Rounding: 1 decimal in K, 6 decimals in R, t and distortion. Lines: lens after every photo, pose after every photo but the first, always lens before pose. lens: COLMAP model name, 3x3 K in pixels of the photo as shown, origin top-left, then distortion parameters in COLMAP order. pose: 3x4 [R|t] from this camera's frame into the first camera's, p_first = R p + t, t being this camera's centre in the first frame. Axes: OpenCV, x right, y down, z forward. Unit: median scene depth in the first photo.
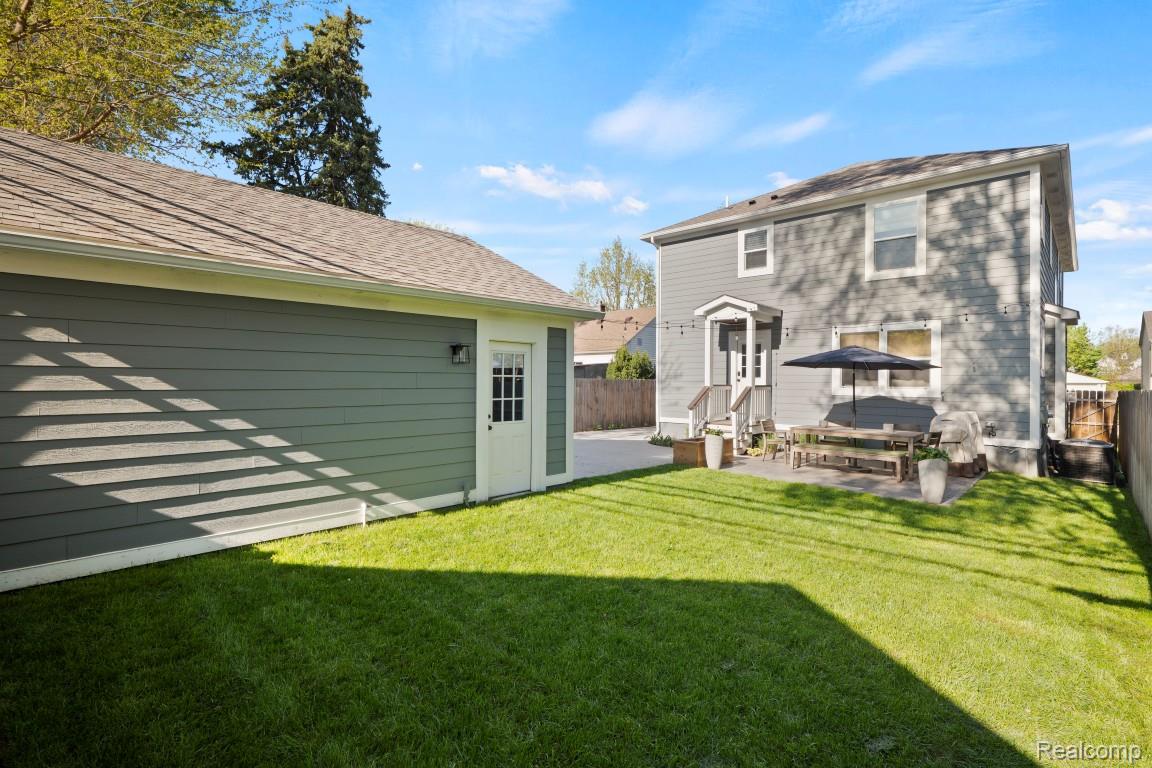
lens RADIAL K [[547.0, 0, 573.0], [0, 547.0, 376.8], [0, 0, 1]] dist [0.000504, 0.001104]
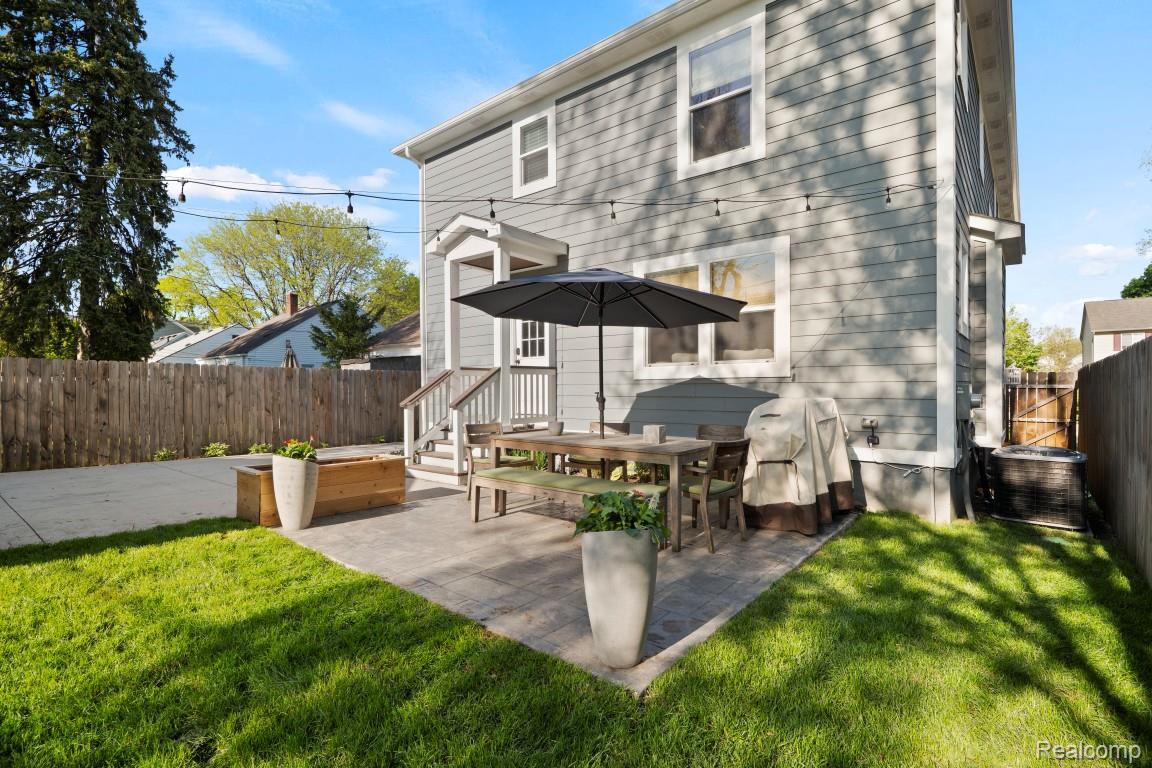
lens RADIAL K [[547.0, 0, 582.0], [0, 547.0, 394.9], [0, 0, 1]] dist [0.000504, 0.001104]
pose [[0.997253, -0.017886, 0.071884, 0.424546], [0.016935, 0.999761, 0.013828, 0.047203], [-0.072114, -0.012572, 0.997317, 0.468535]]
